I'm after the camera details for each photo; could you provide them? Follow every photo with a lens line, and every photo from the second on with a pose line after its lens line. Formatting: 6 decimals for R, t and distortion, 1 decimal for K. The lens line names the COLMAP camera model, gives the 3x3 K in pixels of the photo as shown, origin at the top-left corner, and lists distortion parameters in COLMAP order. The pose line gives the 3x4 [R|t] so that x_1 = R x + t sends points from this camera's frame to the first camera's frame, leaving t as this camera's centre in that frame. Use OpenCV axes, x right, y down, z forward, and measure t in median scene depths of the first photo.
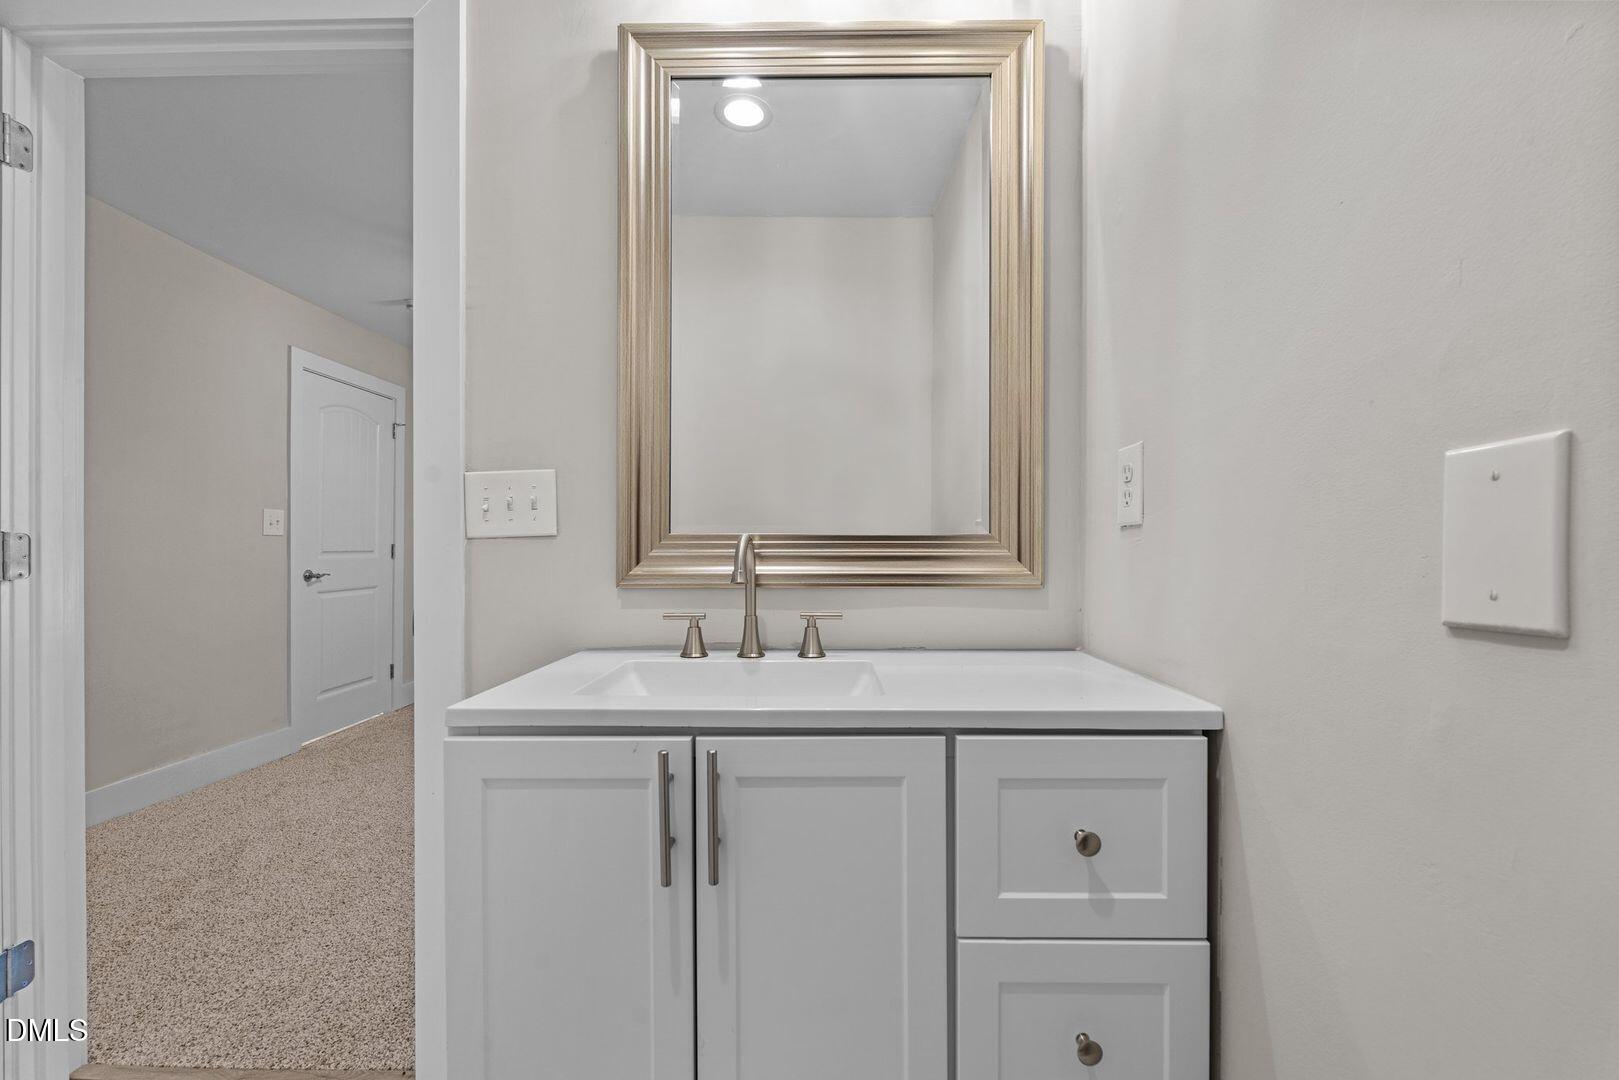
lens RADIAL K [[715.4, 0, 810.8], [0, 715.4, 545.9], [0, 0, 1]] dist [-0.001339, 0.000364]
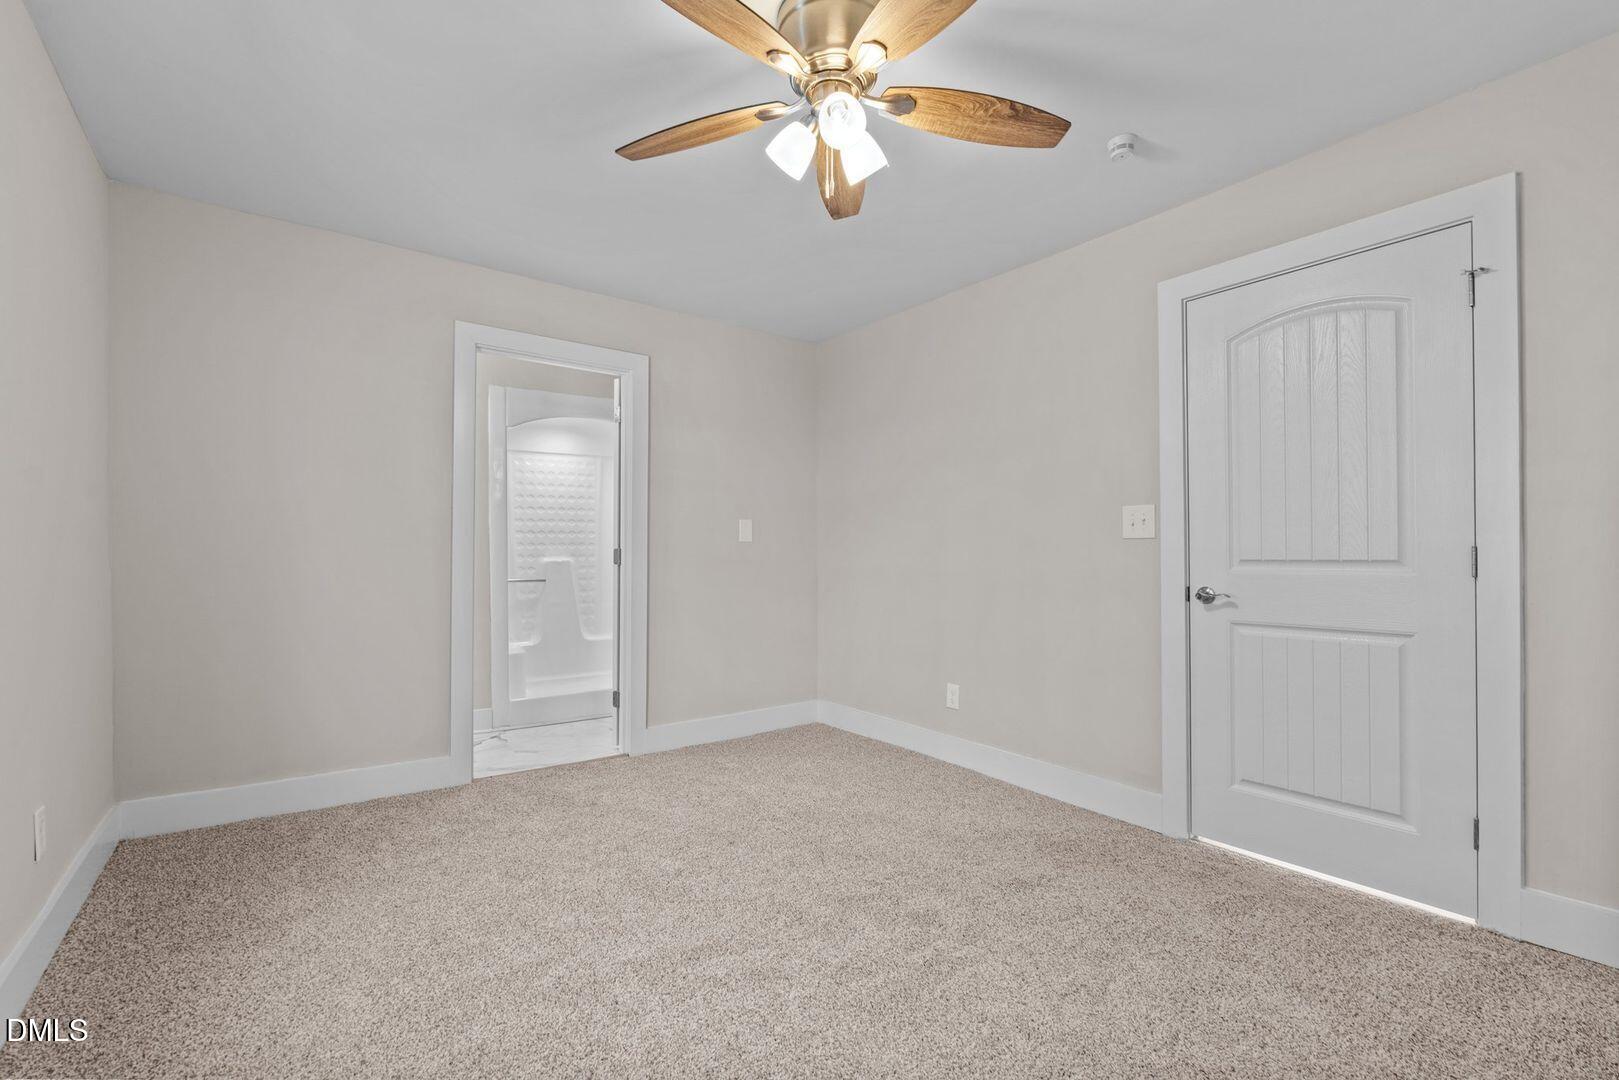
lens RADIAL K [[715.4, 0, 810.8], [0, 715.4, 545.9], [0, 0, 1]] dist [-0.001339, 0.000364]
pose [[-0.794915, -0.004871, -0.606701, 0.034820], [0.003309, 0.999918, -0.012364, 0.004534], [0.606712, -0.011836, -0.794834, 3.923542]]
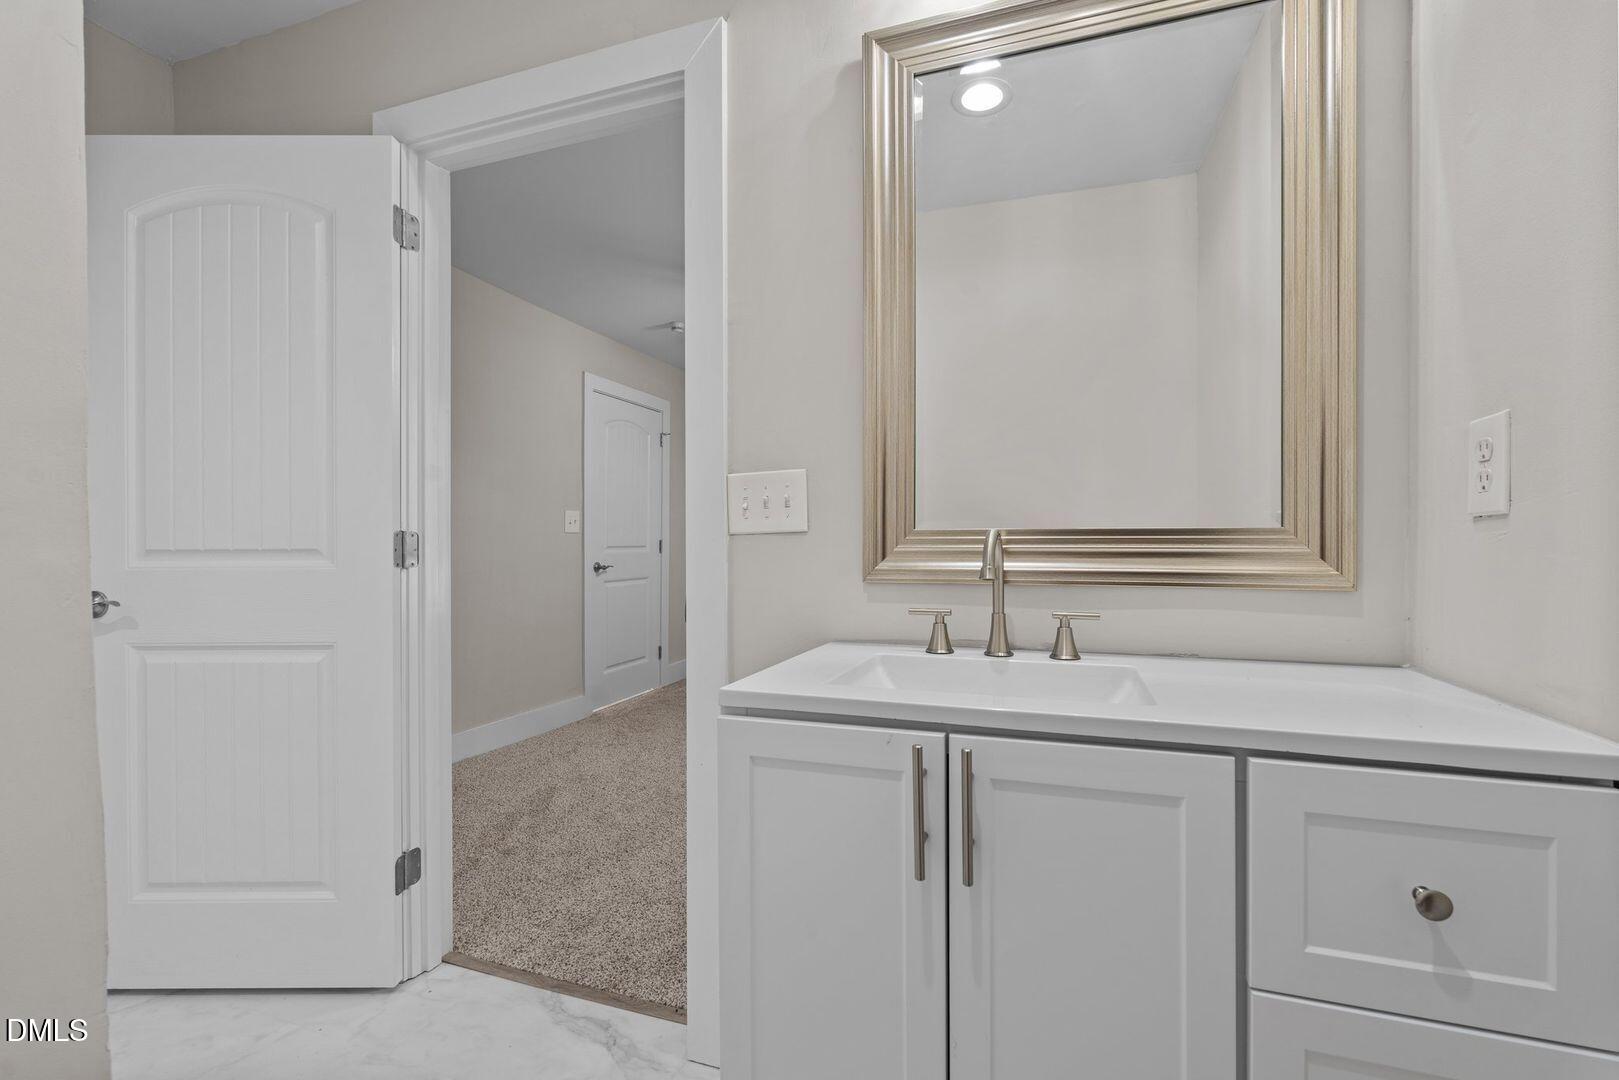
lens RADIAL K [[715.5, 0, 806.4], [0, 715.5, 542.1], [0, 0, 1]] dist [-0.000963, 0.000128]
pose [[0.948297, -0.000357, -0.317385, -0.020891], [0.000629, 1.000000, 0.000754, 0.000148], [0.317384, -0.000914, 0.948297, -0.001902]]
